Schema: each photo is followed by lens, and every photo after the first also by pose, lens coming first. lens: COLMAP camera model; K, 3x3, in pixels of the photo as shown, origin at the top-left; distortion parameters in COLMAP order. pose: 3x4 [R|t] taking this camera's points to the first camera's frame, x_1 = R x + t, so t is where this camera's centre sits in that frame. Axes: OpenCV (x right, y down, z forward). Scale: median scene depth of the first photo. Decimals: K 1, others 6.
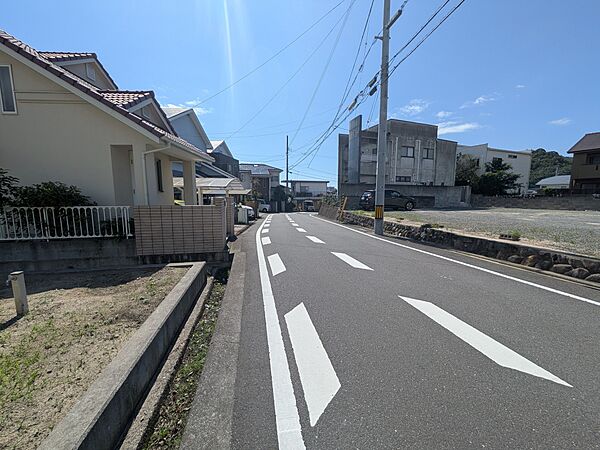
lens RADIAL K [[237.6, 0, 301.5], [0, 237.6, 226.6], [0, 0, 1]] dist [0.003194, 0.000434]
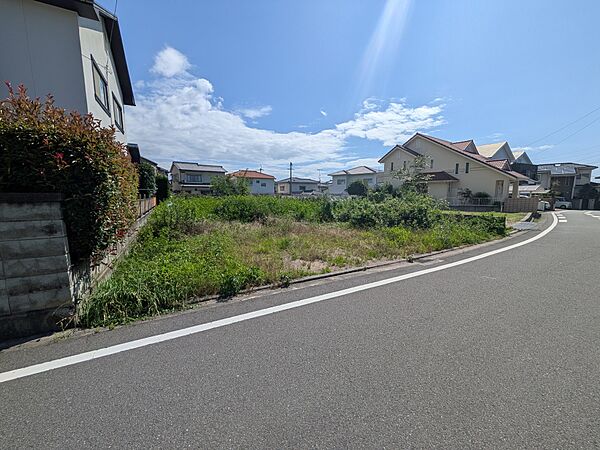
lens RADIAL K [[237.6, 0, 301.5], [0, 237.6, 226.6], [0, 0, 1]] dist [0.003194, 0.000434]
pose [[0.545789, 0.103262, -0.831535, 0.141912], [-0.098017, 0.993432, 0.059033, 0.094472], [0.832170, 0.049285, 0.552326, -0.770356]]
